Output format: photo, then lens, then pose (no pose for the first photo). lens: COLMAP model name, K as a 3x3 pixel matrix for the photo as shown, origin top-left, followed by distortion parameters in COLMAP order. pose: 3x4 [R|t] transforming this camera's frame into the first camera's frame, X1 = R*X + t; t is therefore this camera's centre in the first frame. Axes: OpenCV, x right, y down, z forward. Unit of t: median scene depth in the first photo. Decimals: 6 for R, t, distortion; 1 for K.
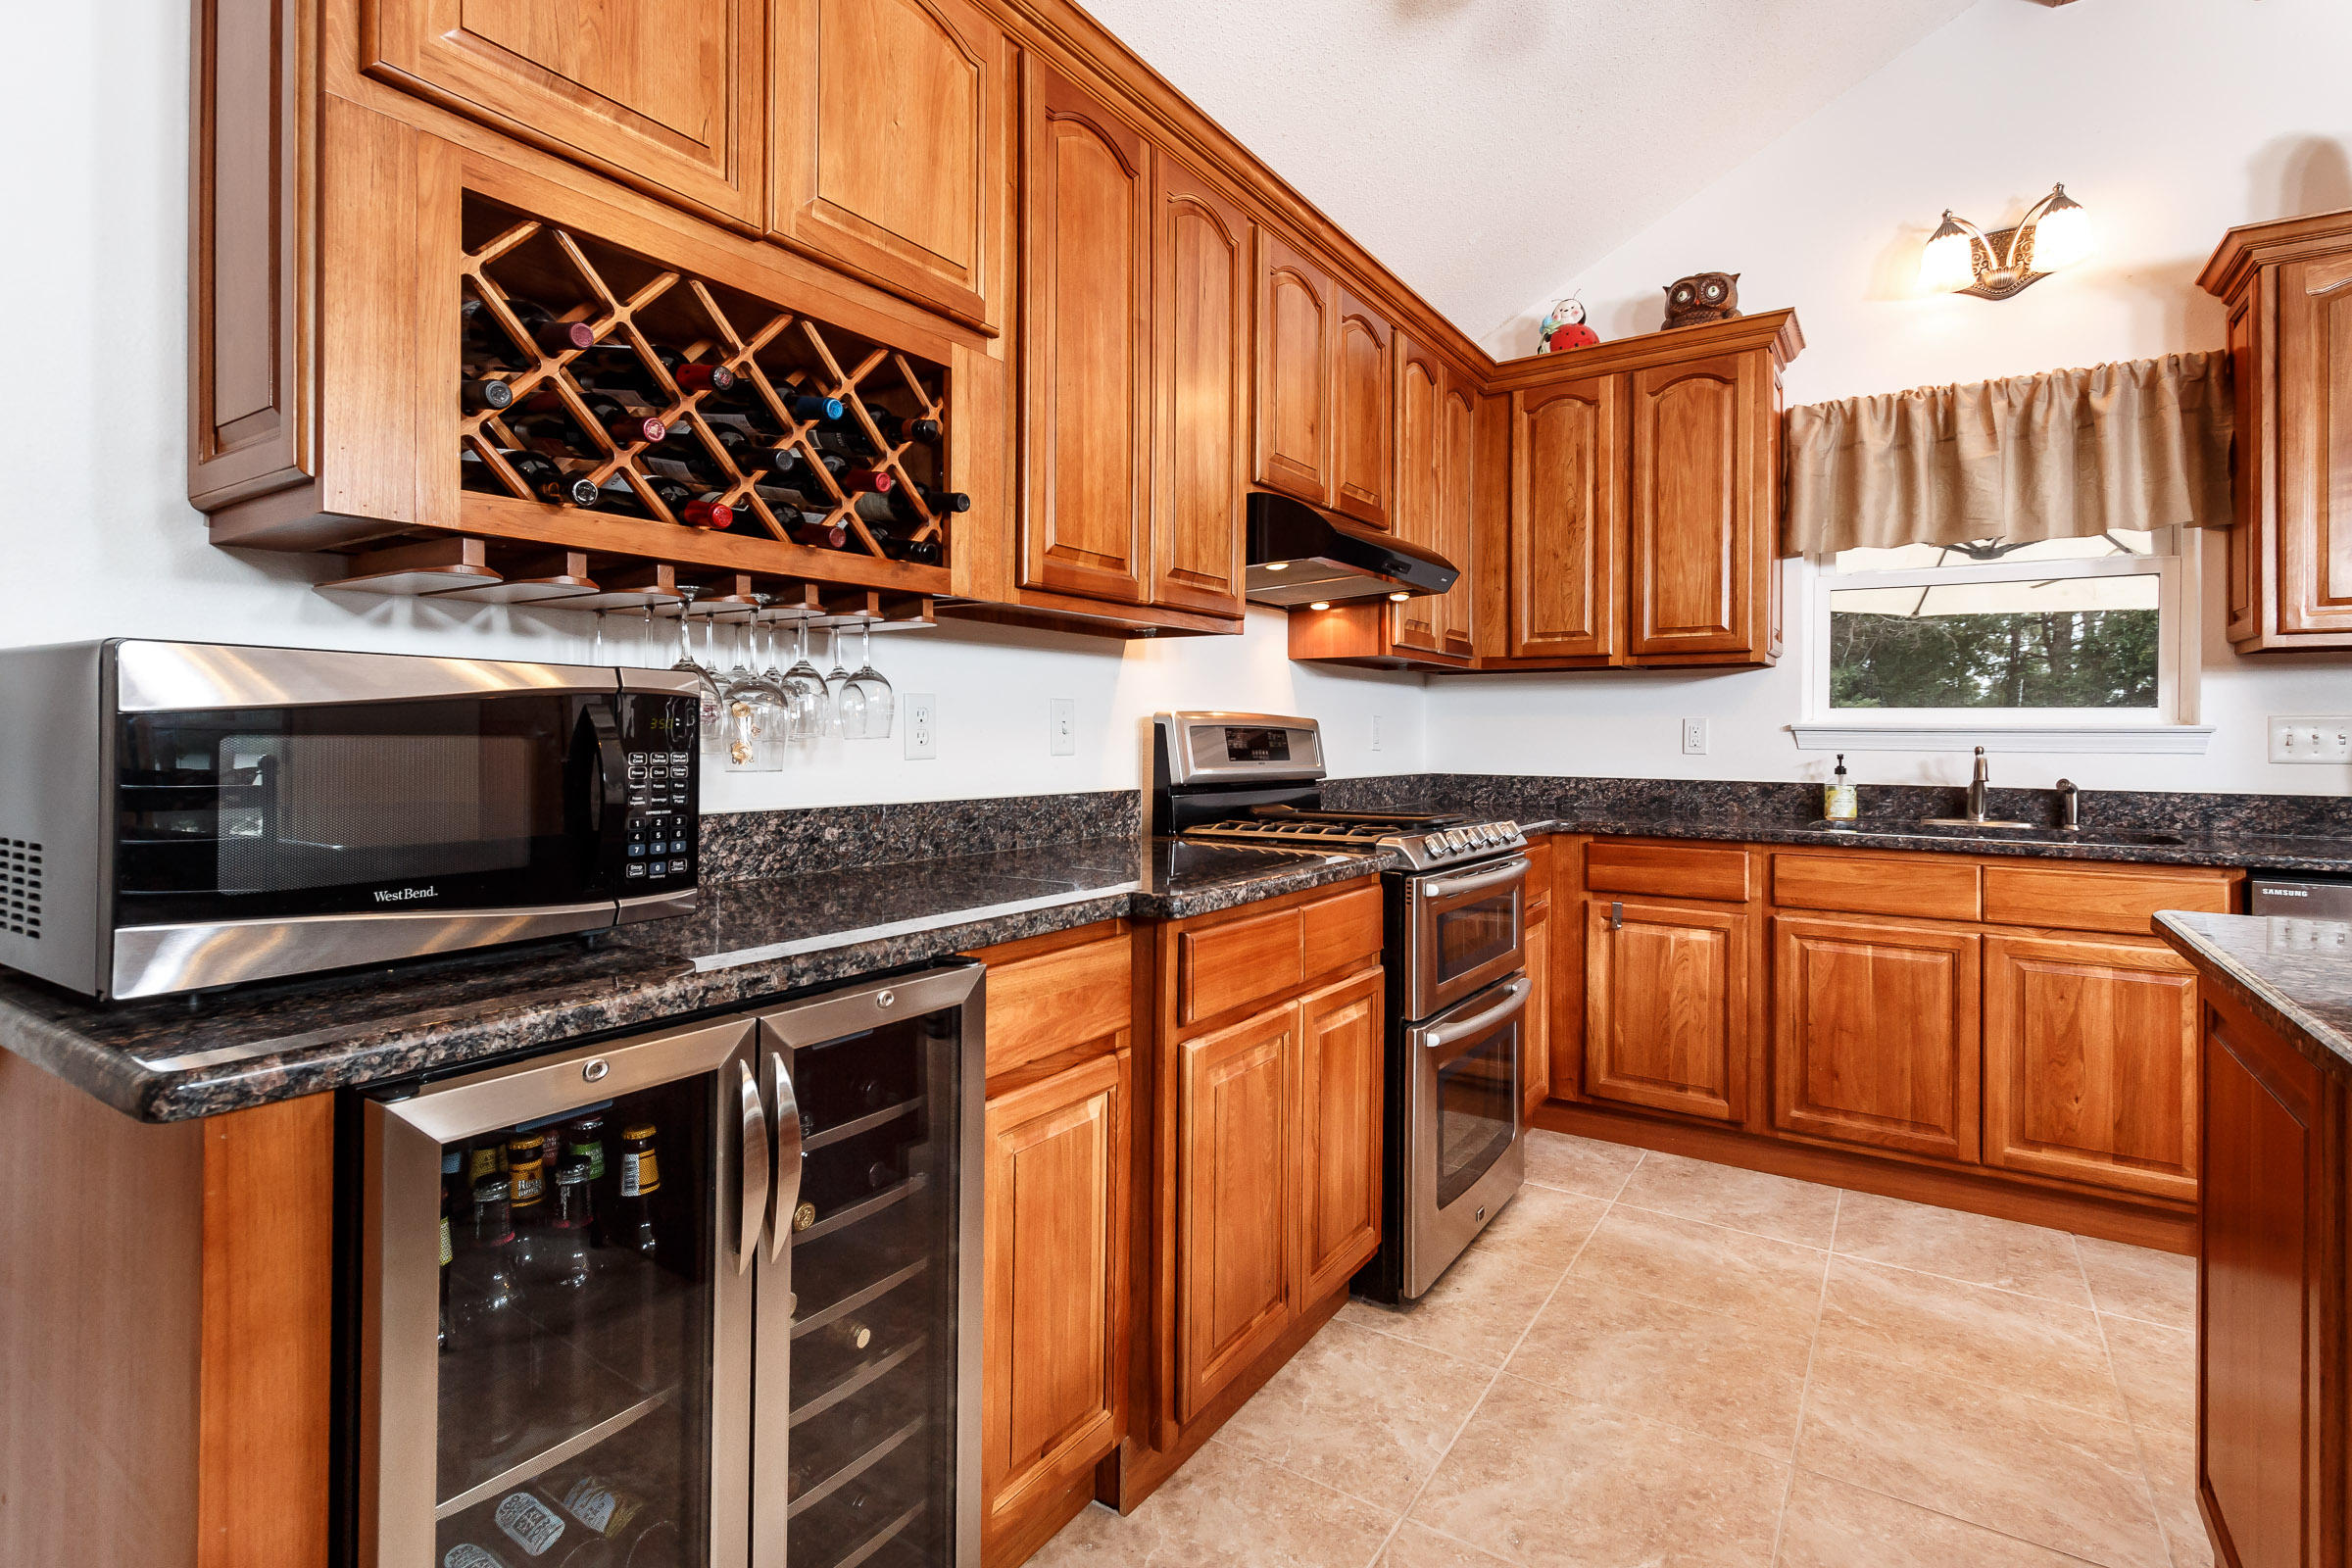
lens RADIAL K [[1092.3, 0, 1153.5], [0, 1092.3, 734.6], [0, 0, 1]] dist [0.008563, -0.004925]
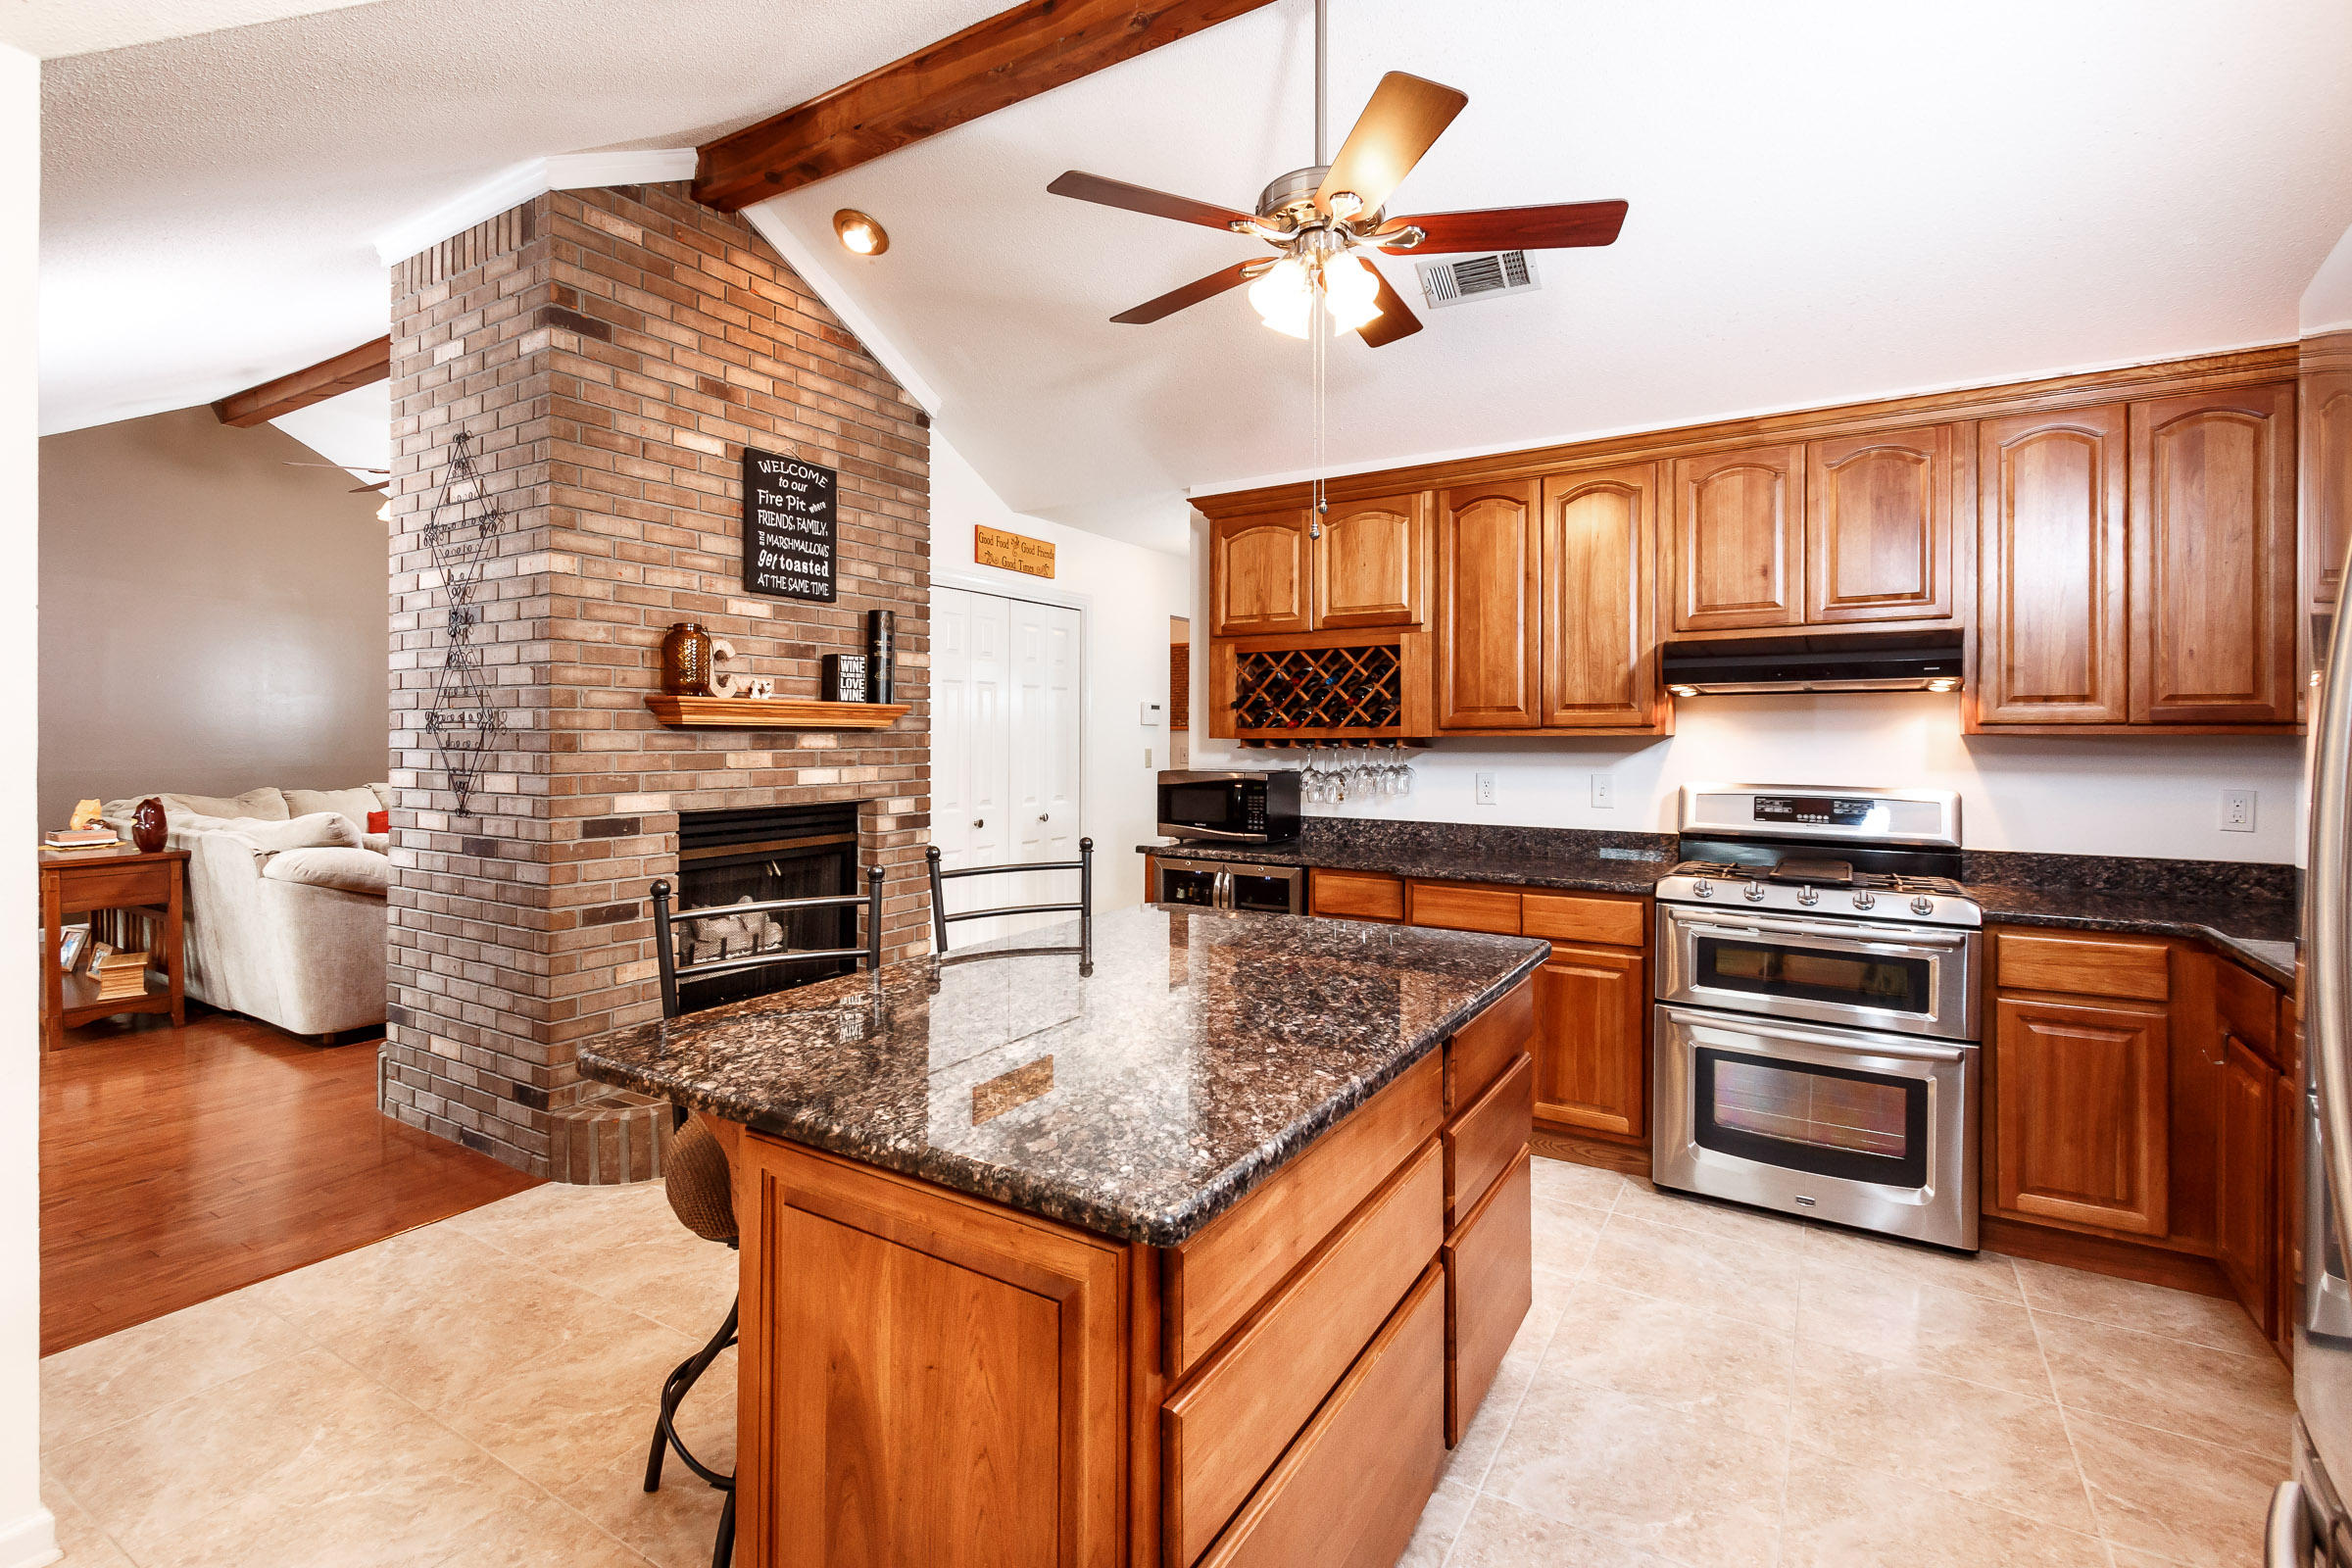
lens RADIAL K [[1092.3, 0, 1128.3], [0, 1092.3, 736.8], [0, 0, 1]] dist [0.008563, -0.004925]
pose [[0.043352, -0.009787, -0.999012, 1.409382], [-0.008433, 0.999913, -0.010162, -0.060436], [0.999024, 0.008866, 0.043266, 0.173333]]
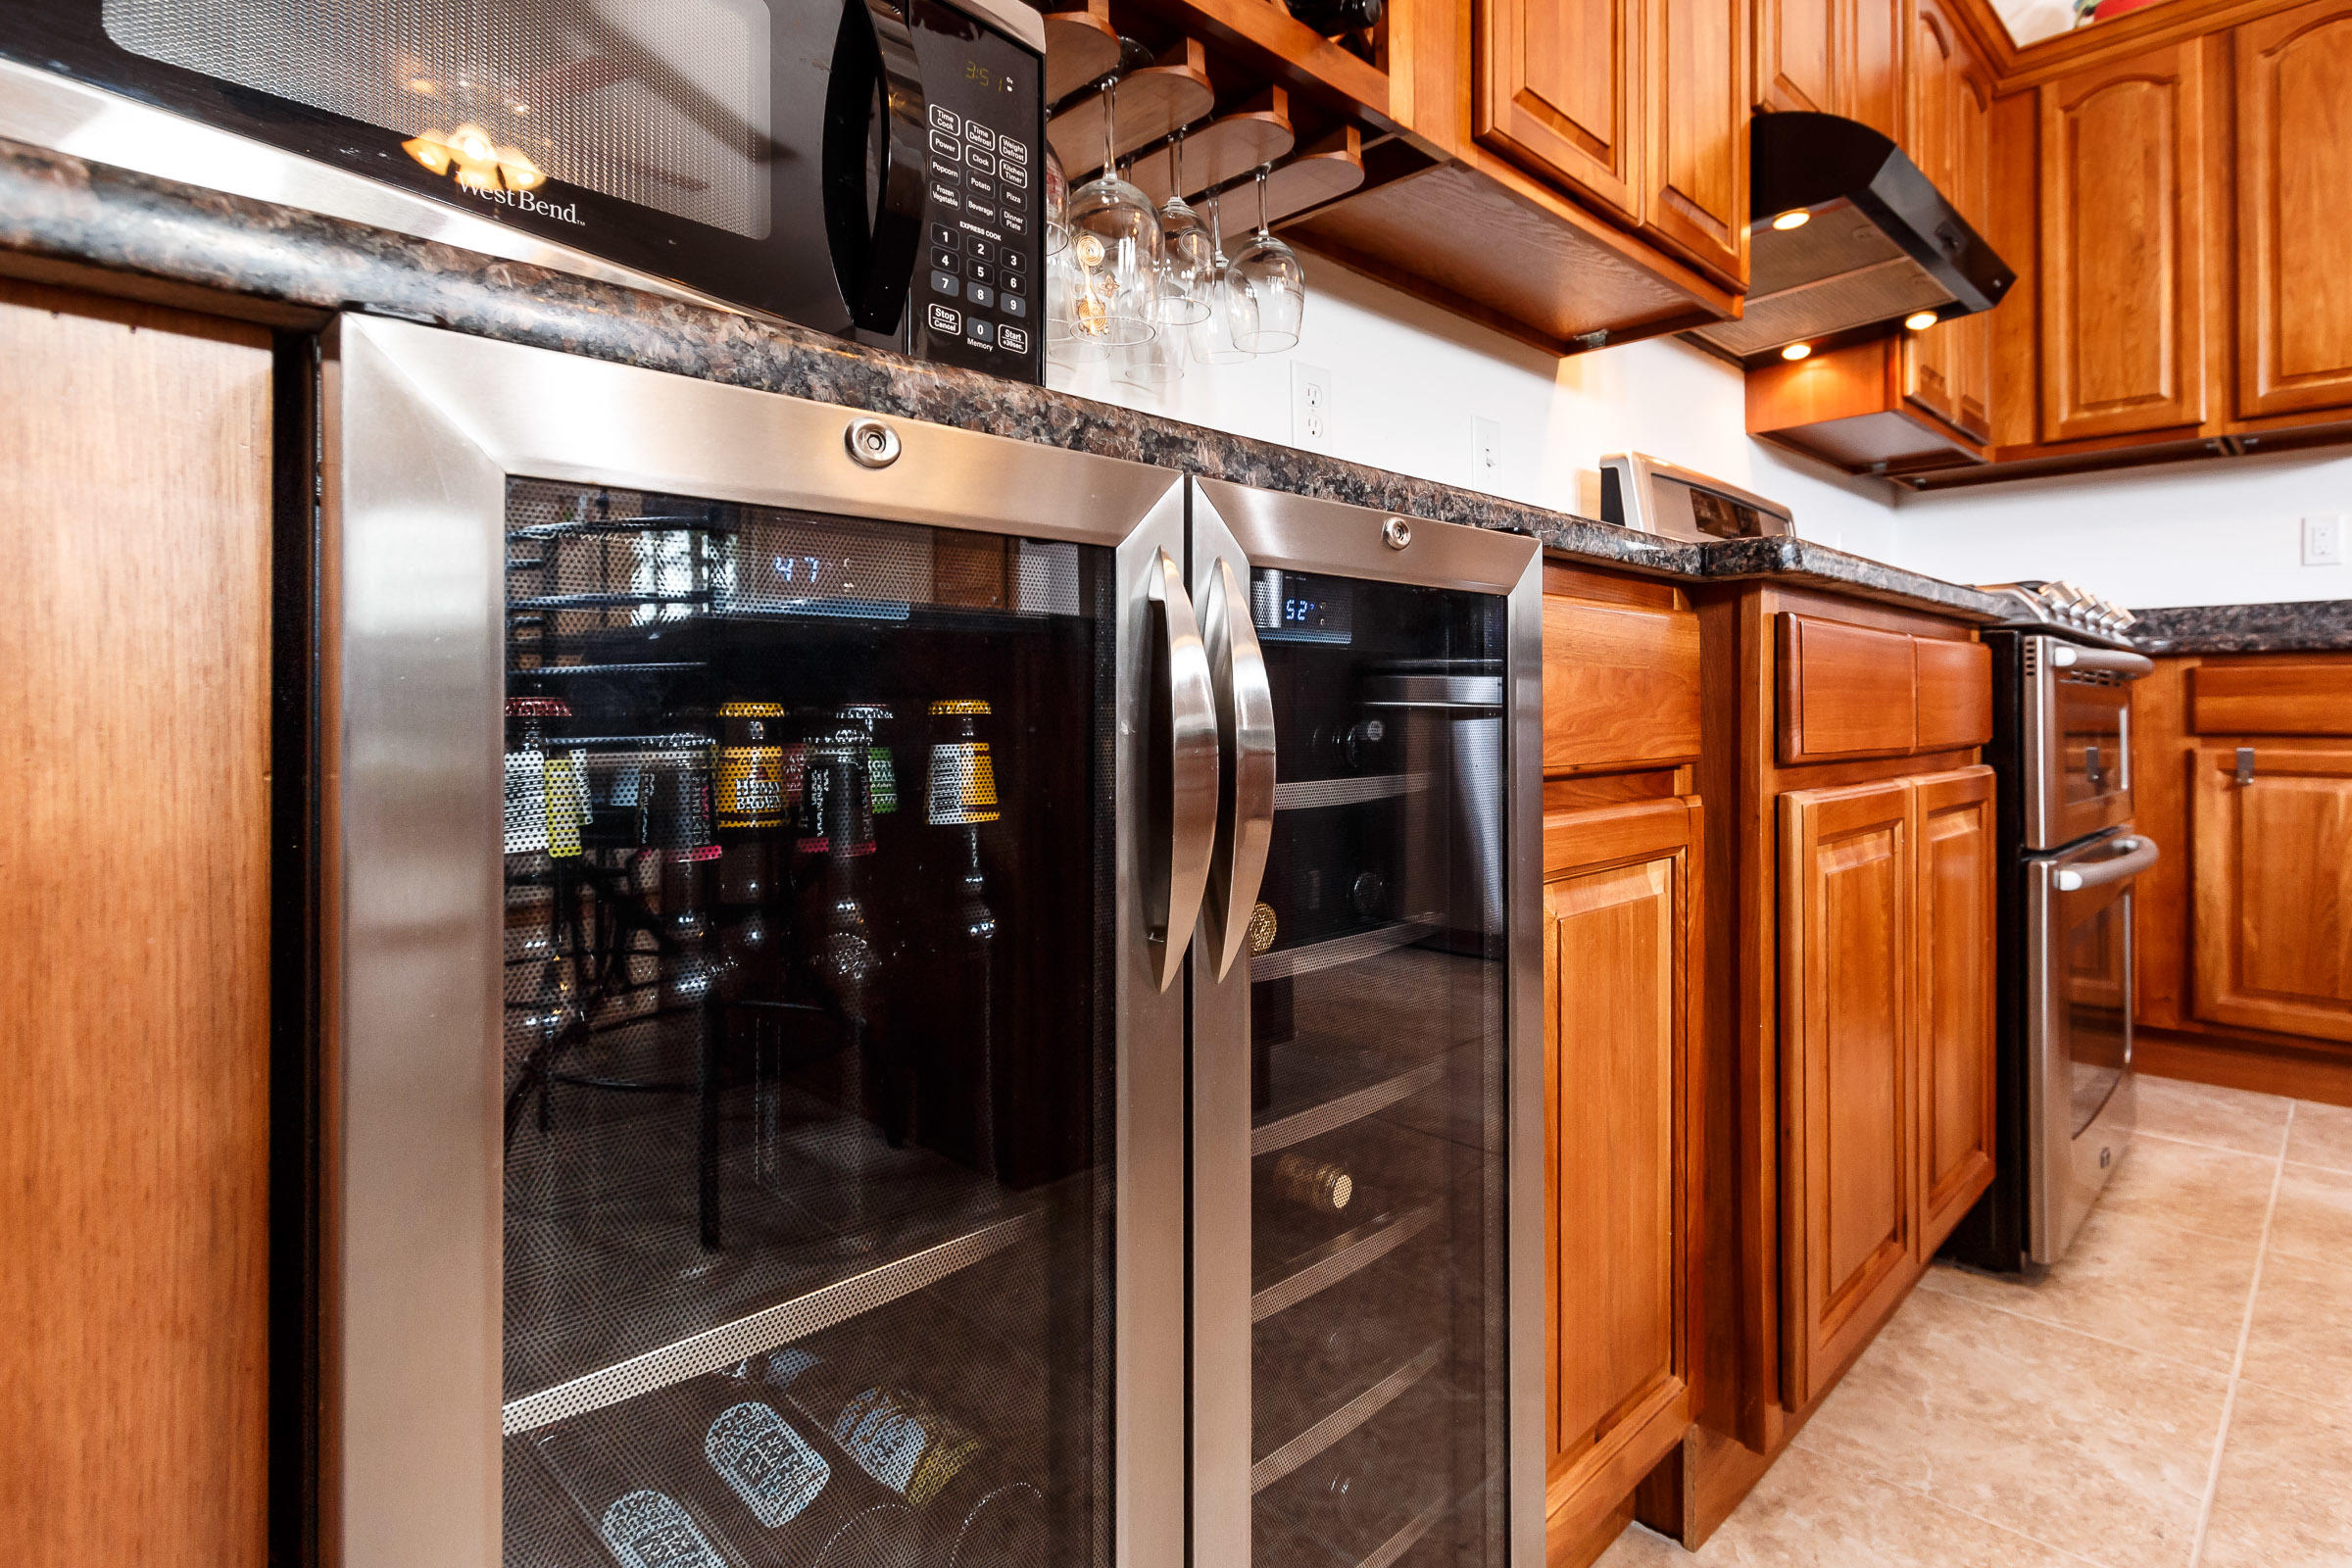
lens RADIAL K [[1175.5, 0, 1280.5], [0, 1175.5, 697.5], [0, 0, 1]] dist [0.002733, -0.002293]
pose [[0.988153, -0.010999, -0.153078, -0.089855], [0.011319, 0.999935, 0.001220, 0.133863], [0.153055, -0.002938, 0.988213, 0.181666]]
